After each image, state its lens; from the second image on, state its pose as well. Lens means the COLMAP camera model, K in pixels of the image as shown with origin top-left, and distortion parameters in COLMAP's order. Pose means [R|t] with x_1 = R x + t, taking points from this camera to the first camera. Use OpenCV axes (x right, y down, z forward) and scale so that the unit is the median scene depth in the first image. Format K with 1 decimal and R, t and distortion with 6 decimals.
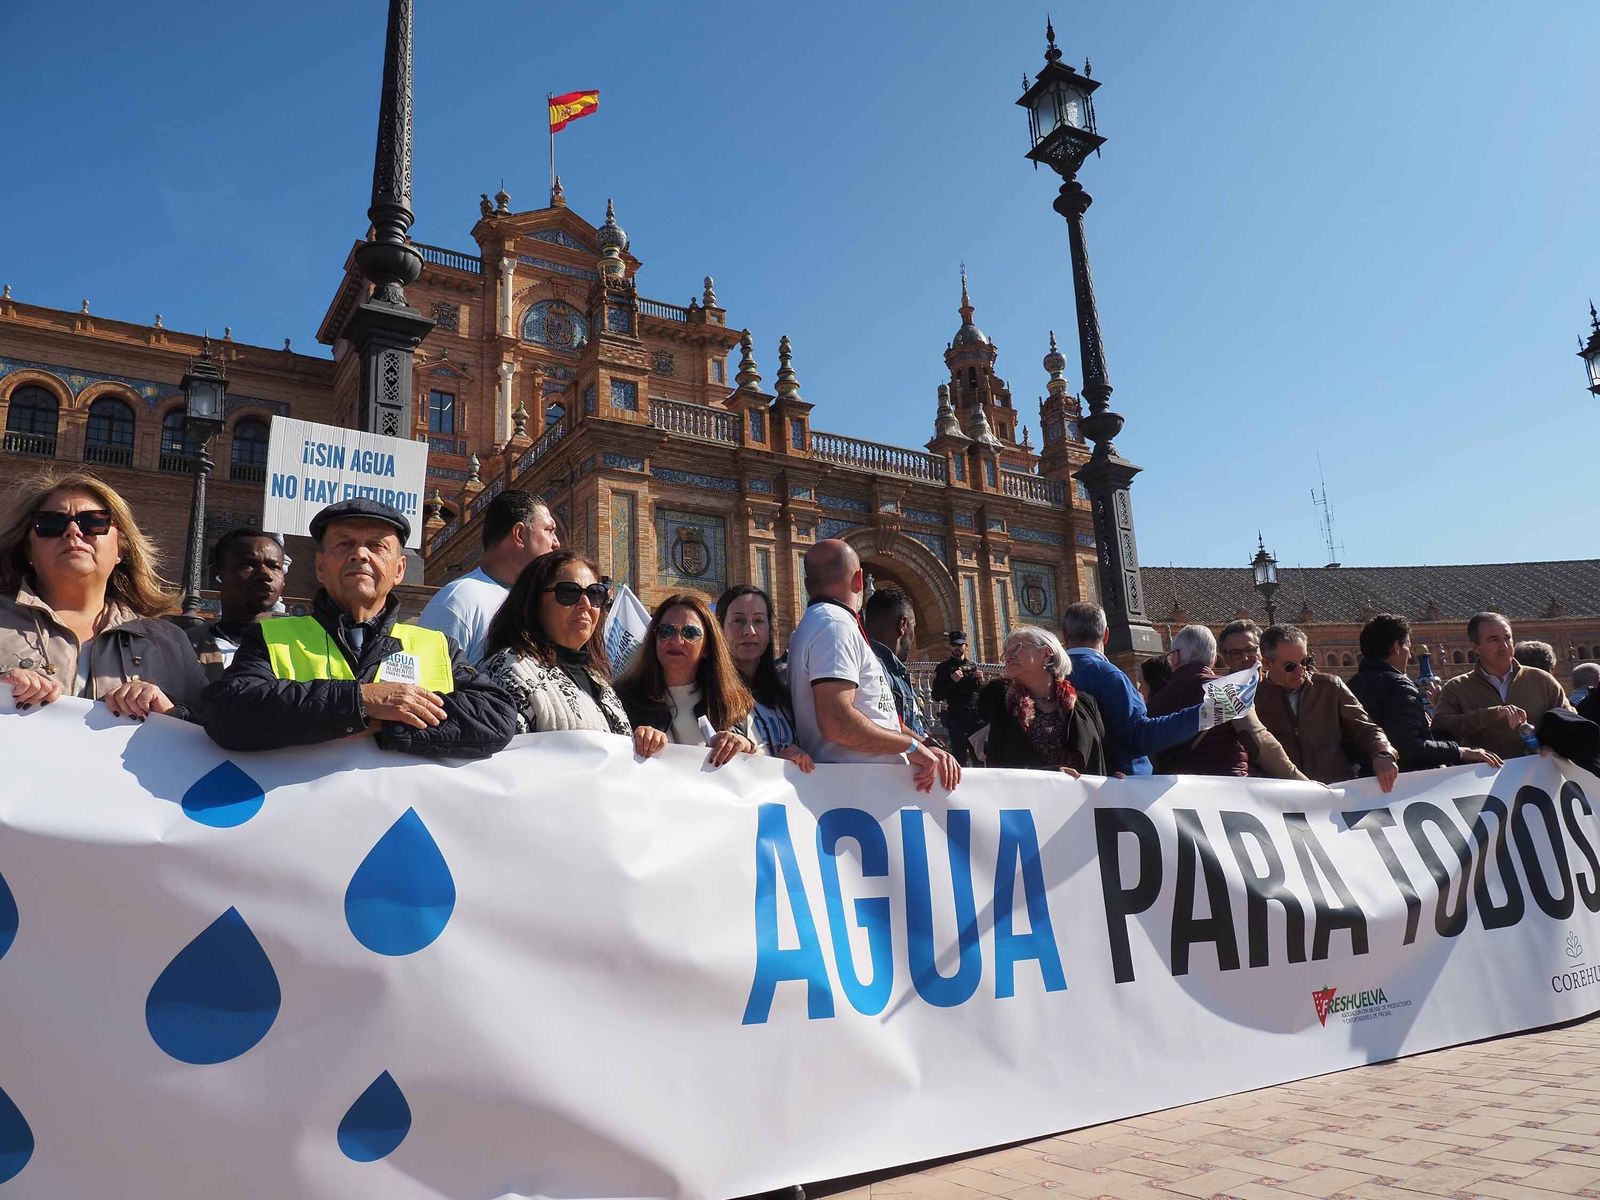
lens RADIAL K [[1231.3, 0, 821.1], [0, 1231.3, 599.9], [0, 0, 1]] dist [-0.042093, 0.056007]
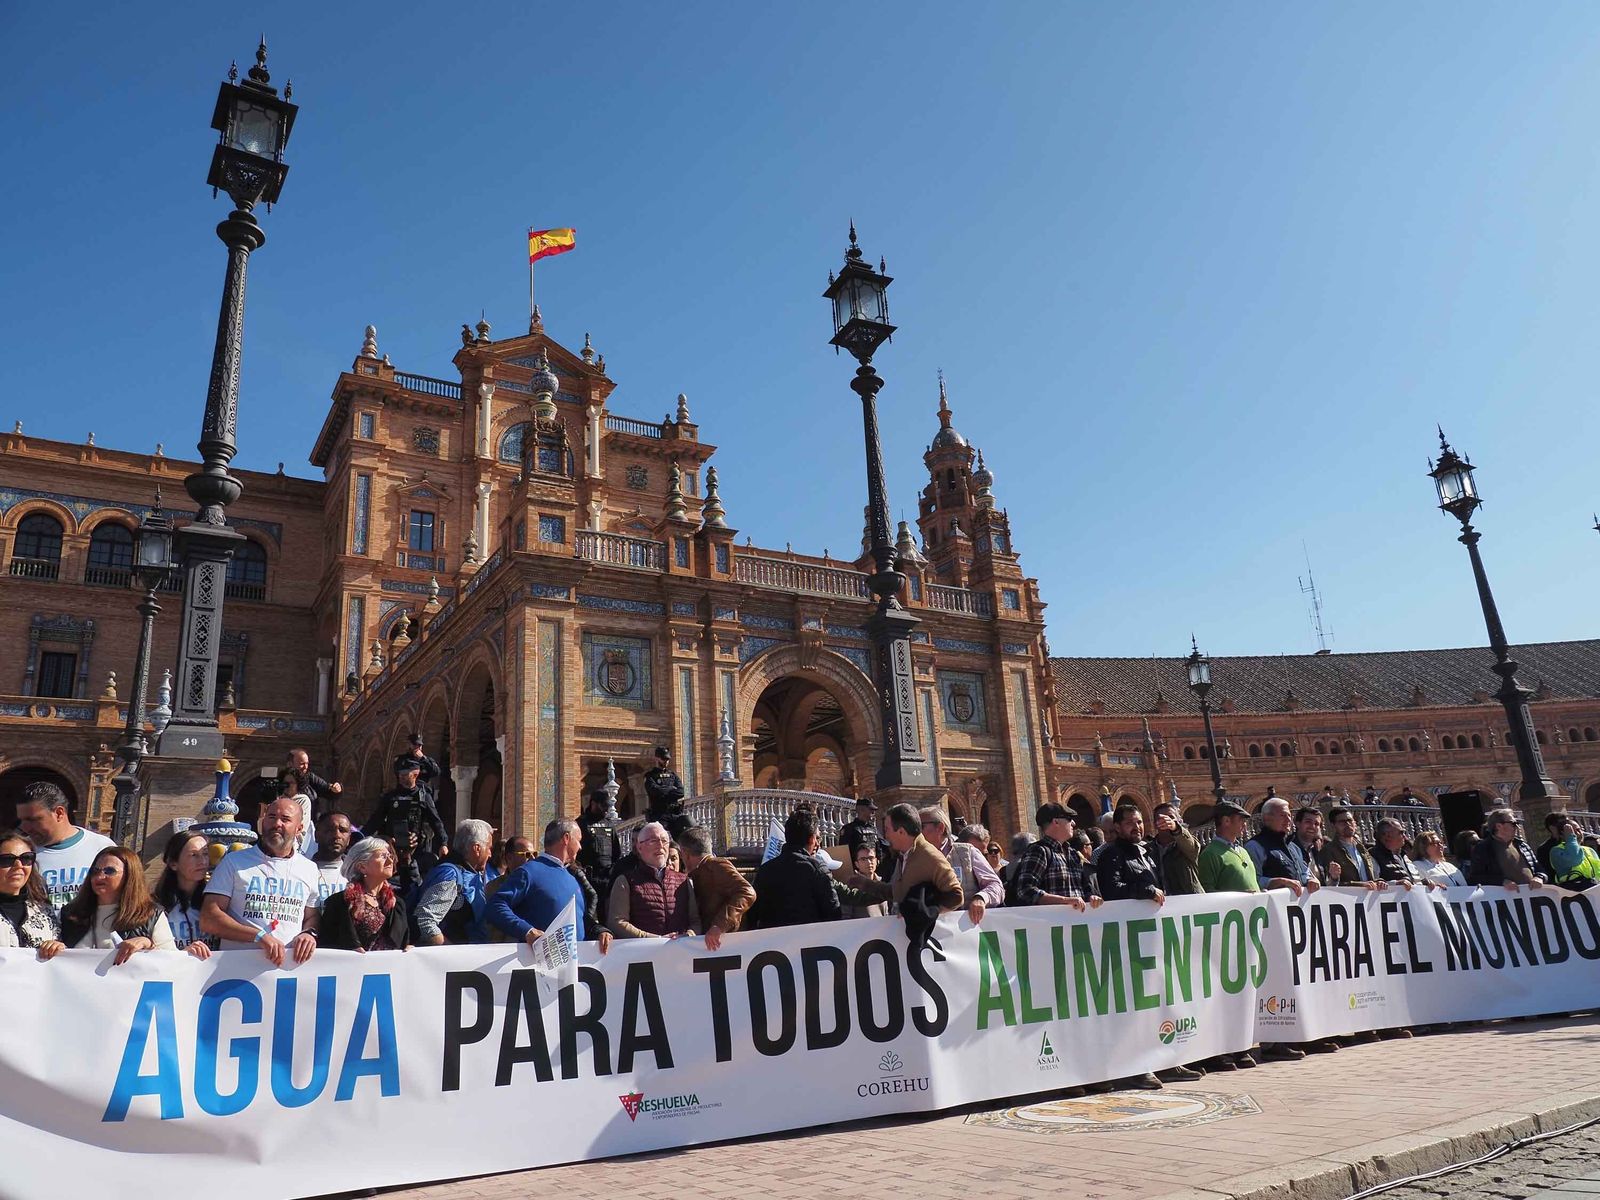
lens RADIAL K [[1231.3, 0, 821.1], [0, 1231.3, 599.9], [0, 0, 1]] dist [-0.042093, 0.056007]
pose [[0.999617, -0.019602, -0.019527, 0.082021], [0.018150, 0.997243, -0.071957, -0.019162], [0.020884, 0.071575, 0.997217, -0.058896]]
